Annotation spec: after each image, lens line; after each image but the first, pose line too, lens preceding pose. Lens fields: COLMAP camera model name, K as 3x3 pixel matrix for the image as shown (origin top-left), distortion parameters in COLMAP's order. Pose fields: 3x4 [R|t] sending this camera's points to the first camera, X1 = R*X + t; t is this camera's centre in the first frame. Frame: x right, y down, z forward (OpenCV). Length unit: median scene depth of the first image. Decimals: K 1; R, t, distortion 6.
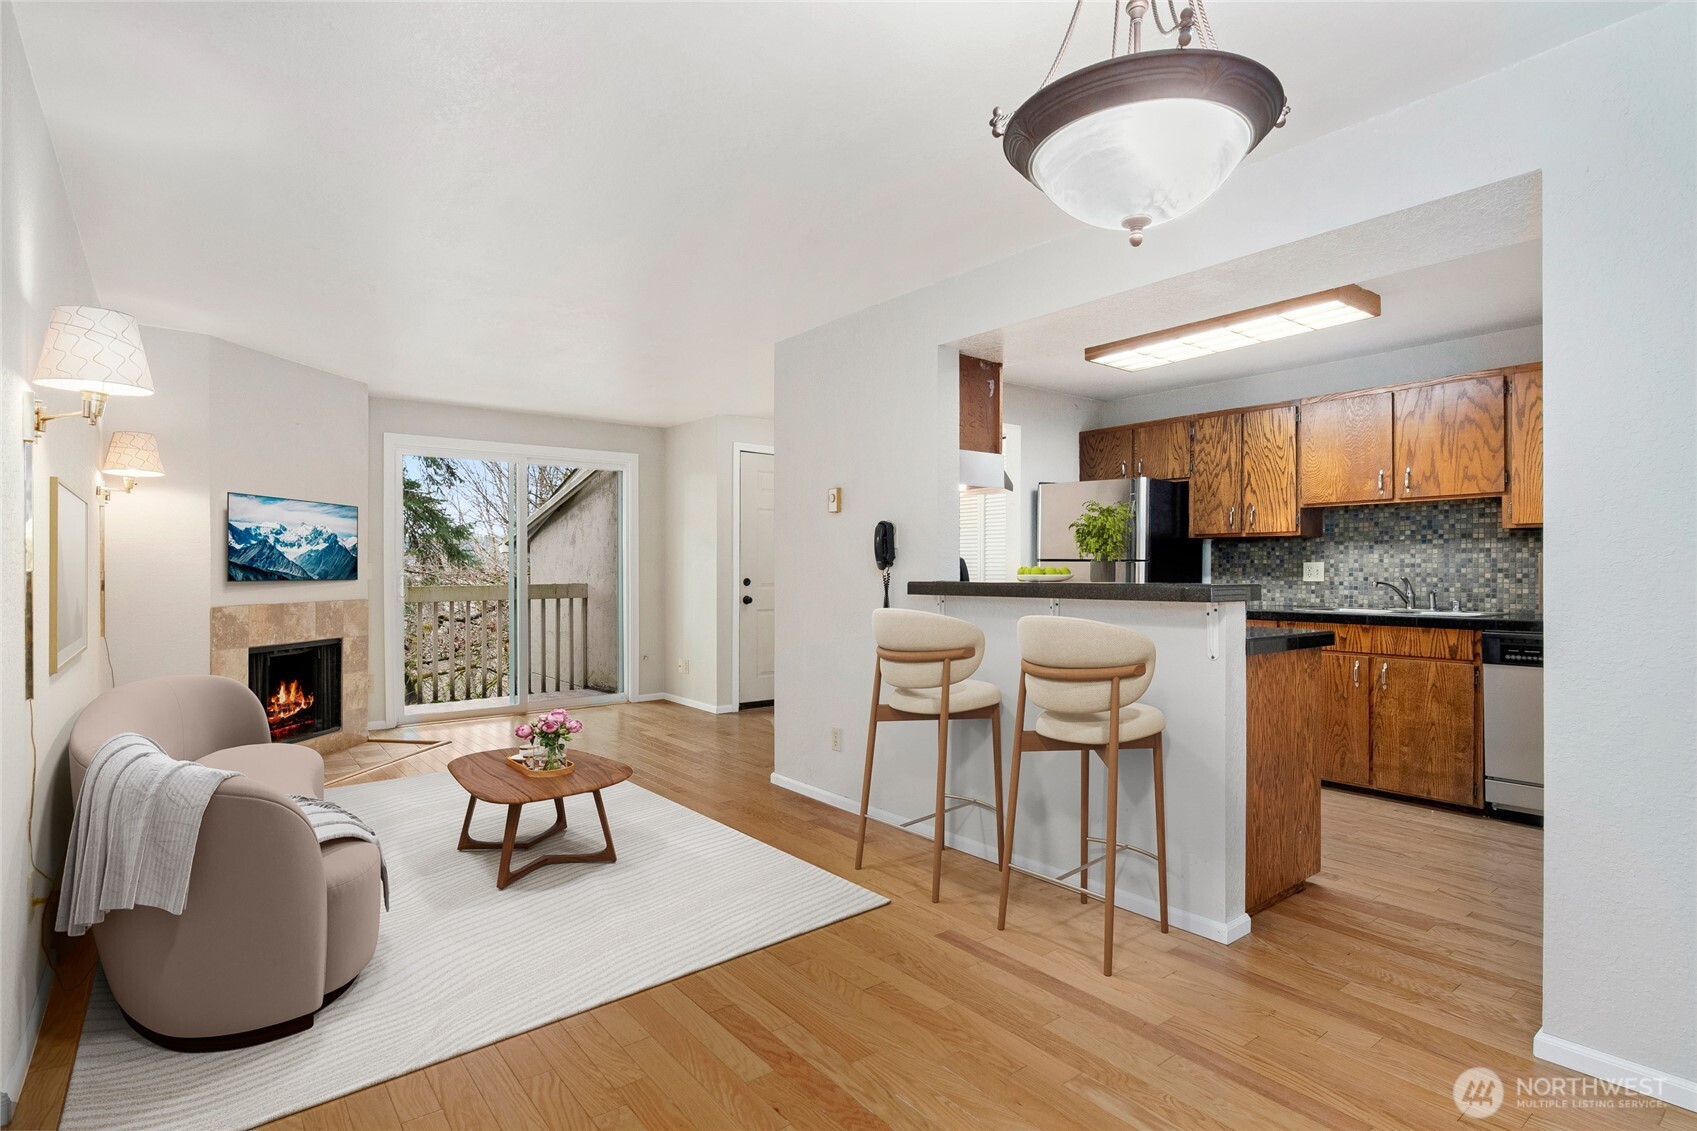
lens RADIAL K [[841.8, 0, 847.3], [0, 841.8, 570.4], [0, 0, 1]] dist [-0.000243, 0.000069]
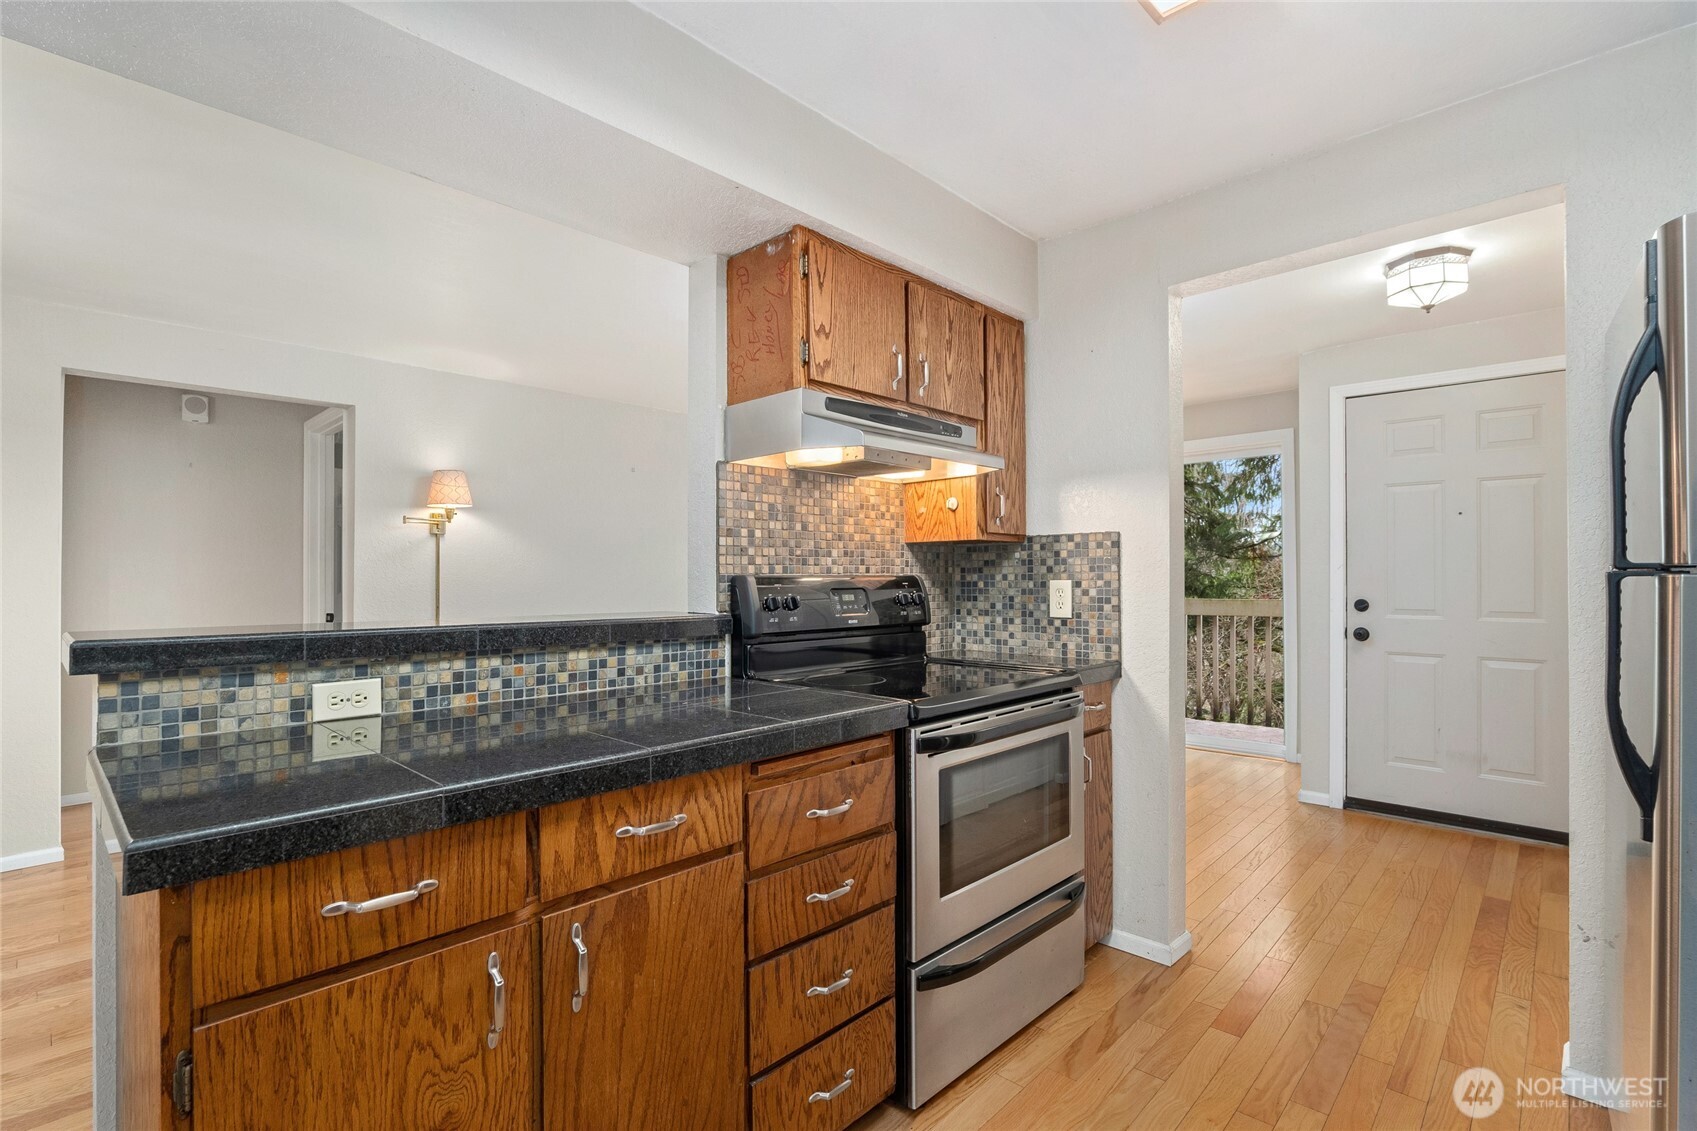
lens RADIAL K [[789.4, 0, 849.7], [0, 789.4, 584.8], [0, 0, 1]] dist [-0.024402, 0.009273]
pose [[0.138584, 0.006695, -0.990328, 0.587881], [0.002920, 0.999970, 0.007169, -0.009802], [0.990346, -0.003885, 0.138560, 0.803865]]
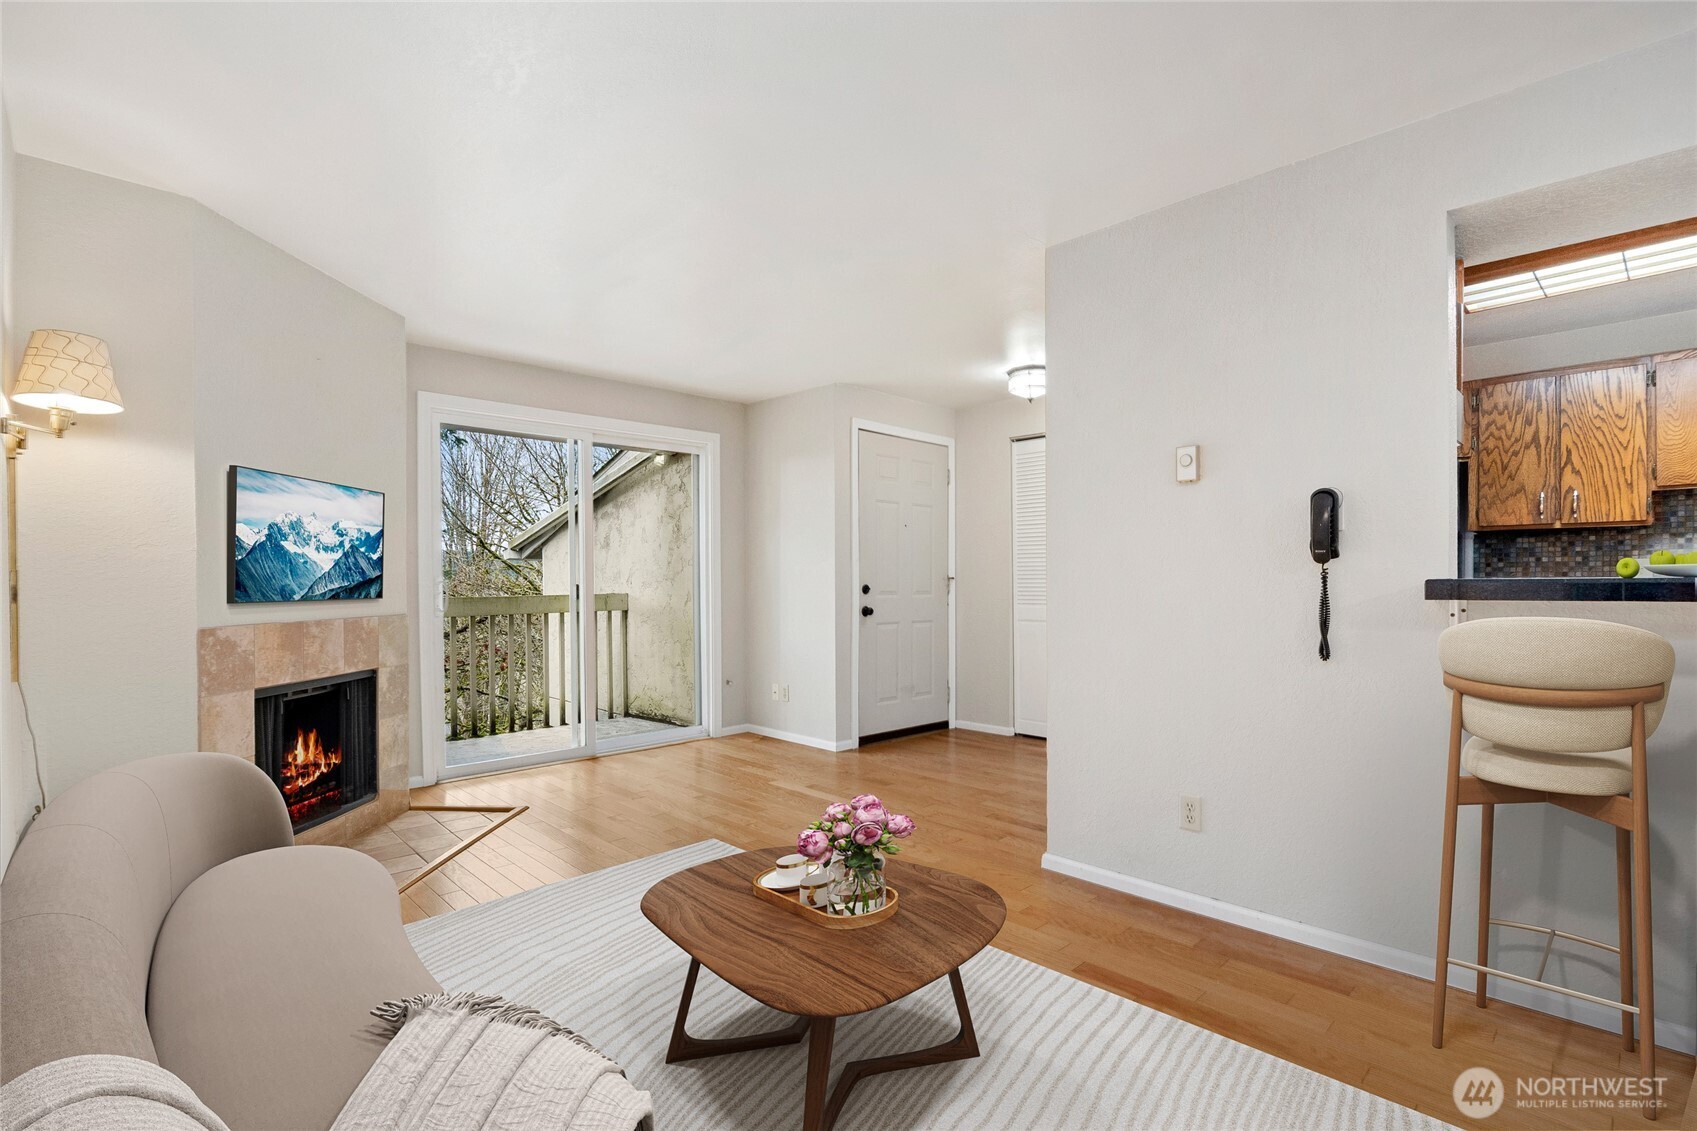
lens RADIAL K [[789.4, 0, 849.7], [0, 789.4, 584.8], [0, 0, 1]] dist [-0.024402, 0.009273]
pose [[0.994895, -0.004833, 0.100800, -0.313333], [0.004543, 0.999985, 0.003106, 0.010383], [-0.100813, -0.002632, 0.994902, 0.350675]]
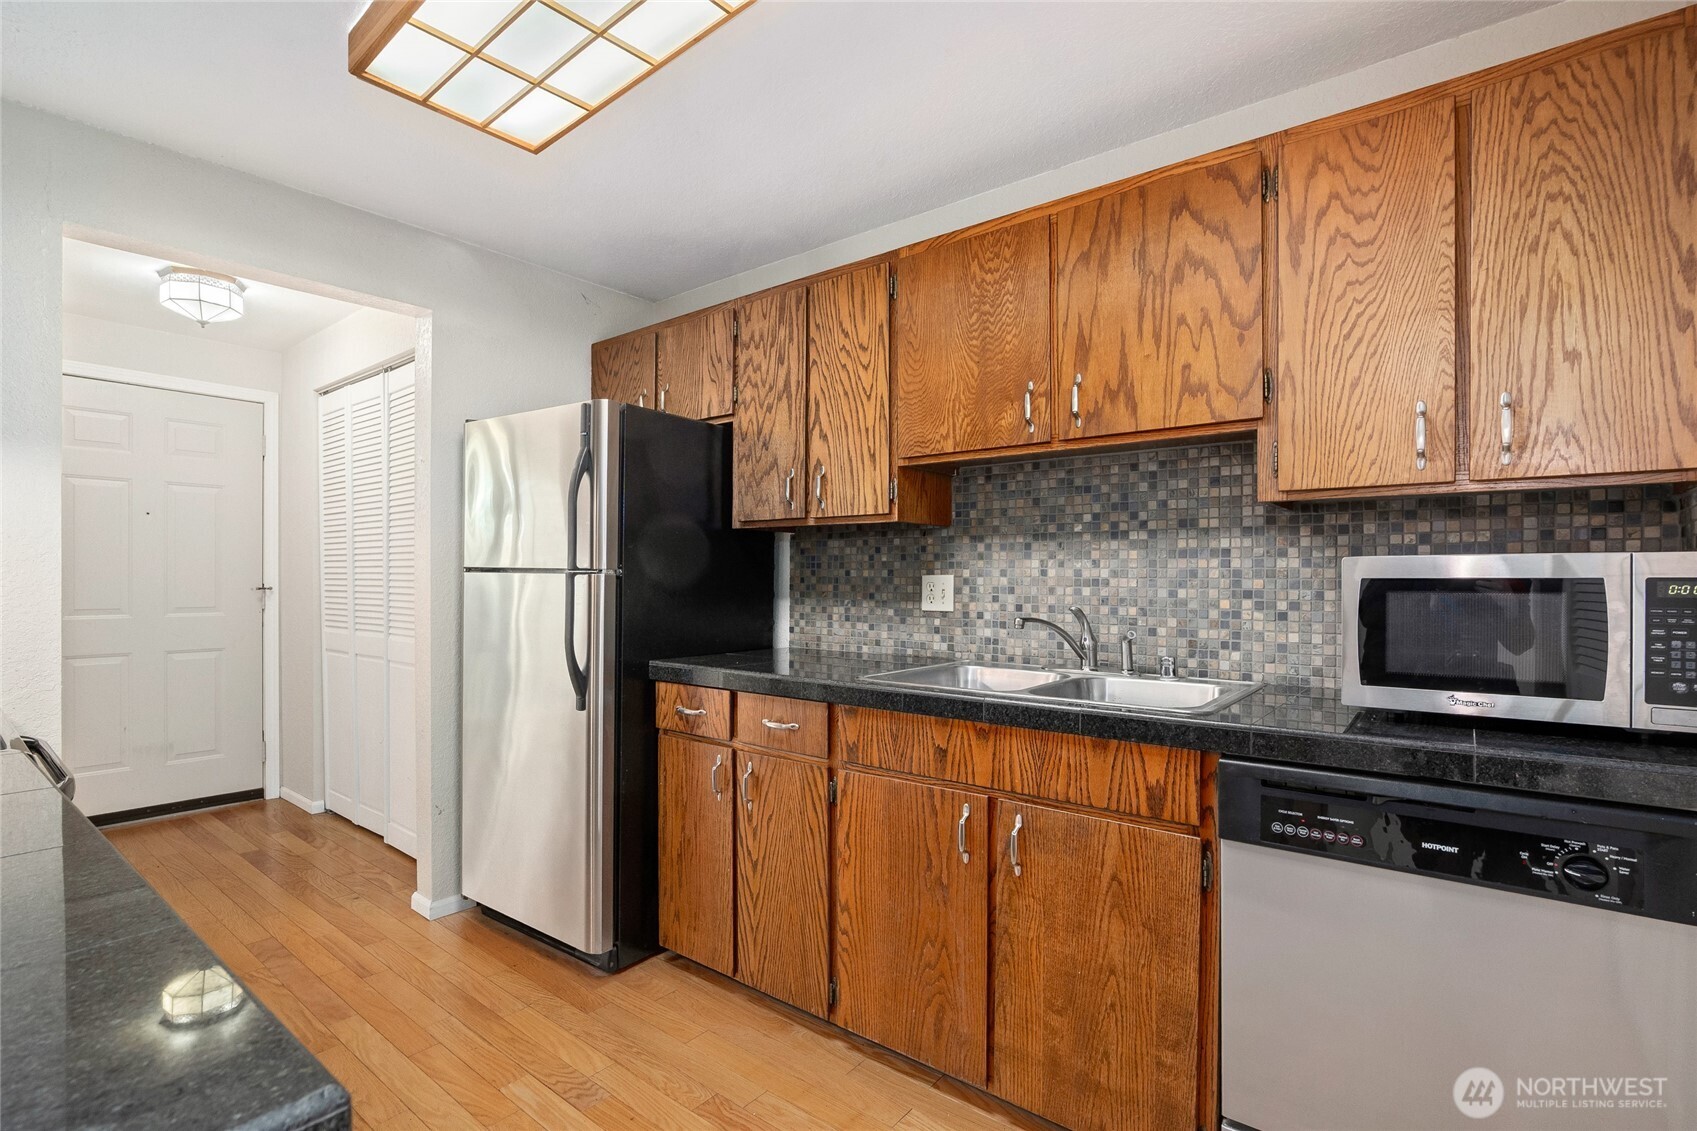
lens RADIAL K [[789.4, 0, 849.7], [0, 789.4, 584.8], [0, 0, 1]] dist [-0.024402, 0.009273]
pose [[0.974331, -0.000616, 0.225120, 0.421604], [-0.001380, 0.999961, 0.008711, -0.008484], [-0.225117, -0.008798, 0.974292, 0.571880]]
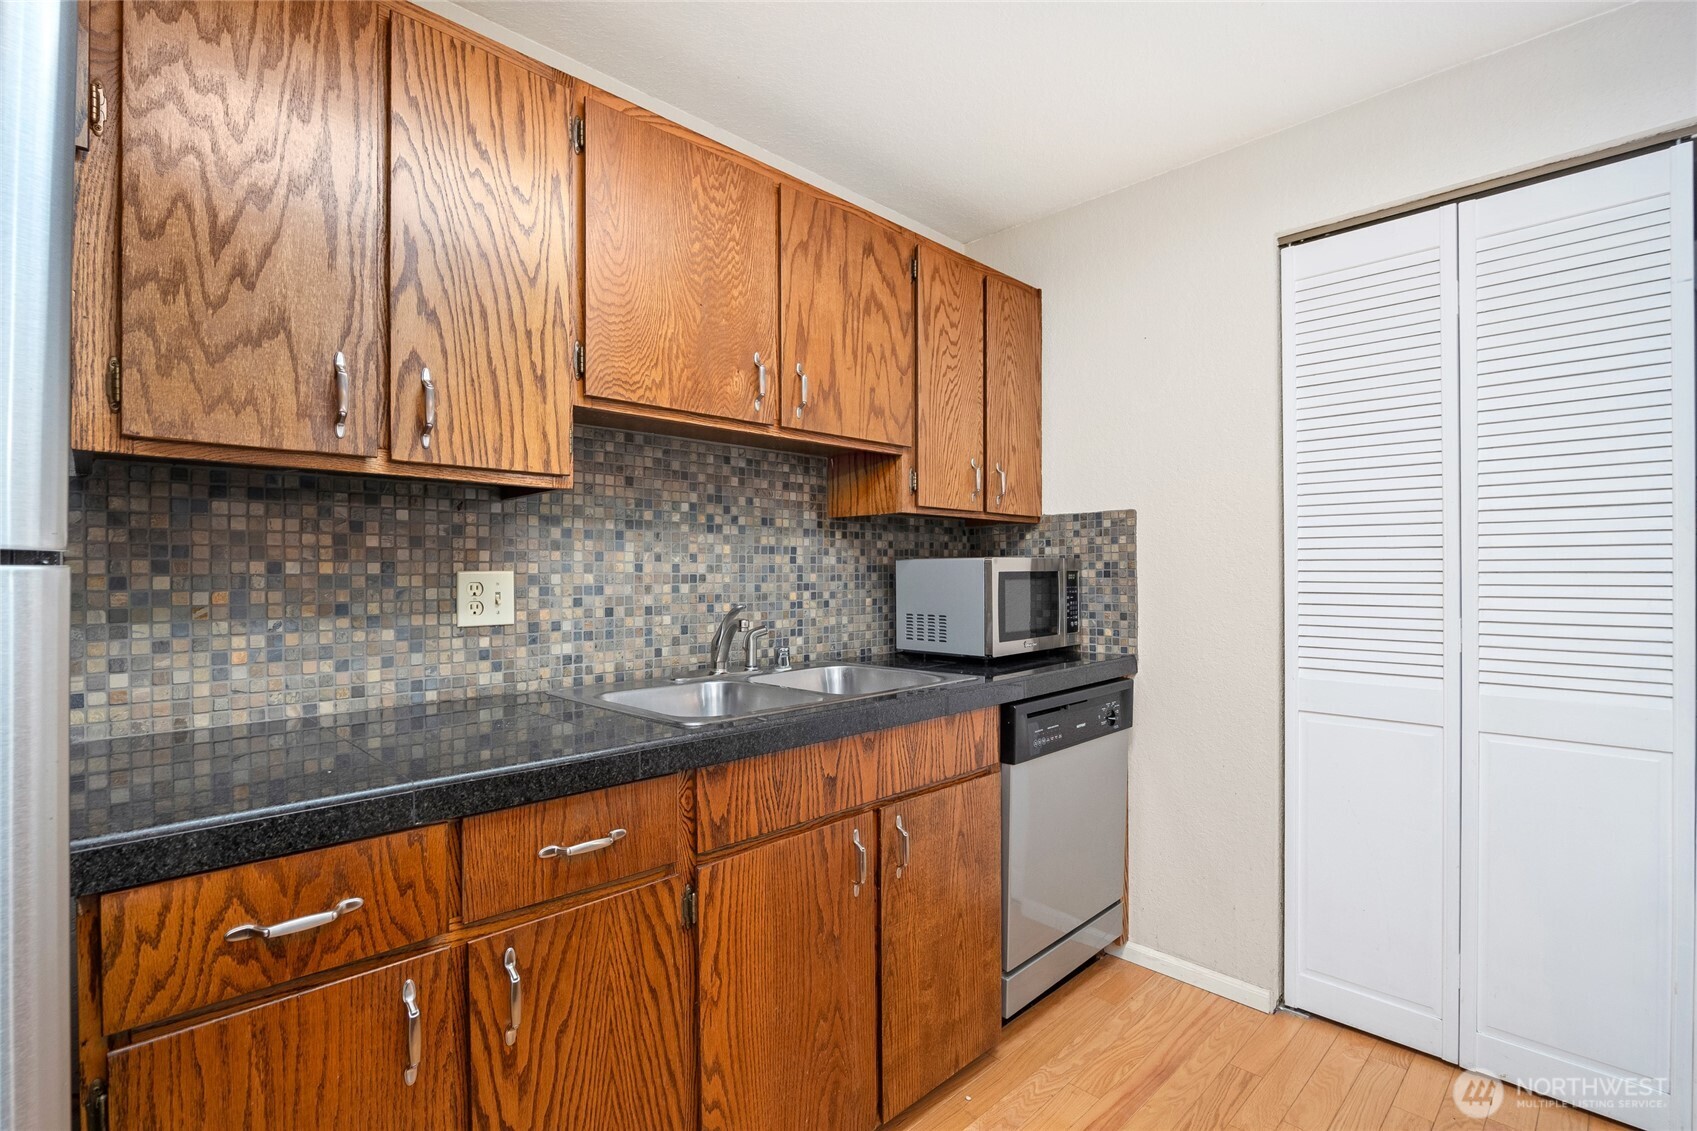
lens RADIAL K [[781.3, 0, 854.8], [0, 781.3, 574.9], [0, 0, 1]] dist [-0.016511, 0.001100]
pose [[-0.105662, -0.003884, 0.994394, 0.233088], [0.005486, 0.999975, 0.004488, -0.009470], [-0.994387, 0.005929, -0.105638, 0.960637]]
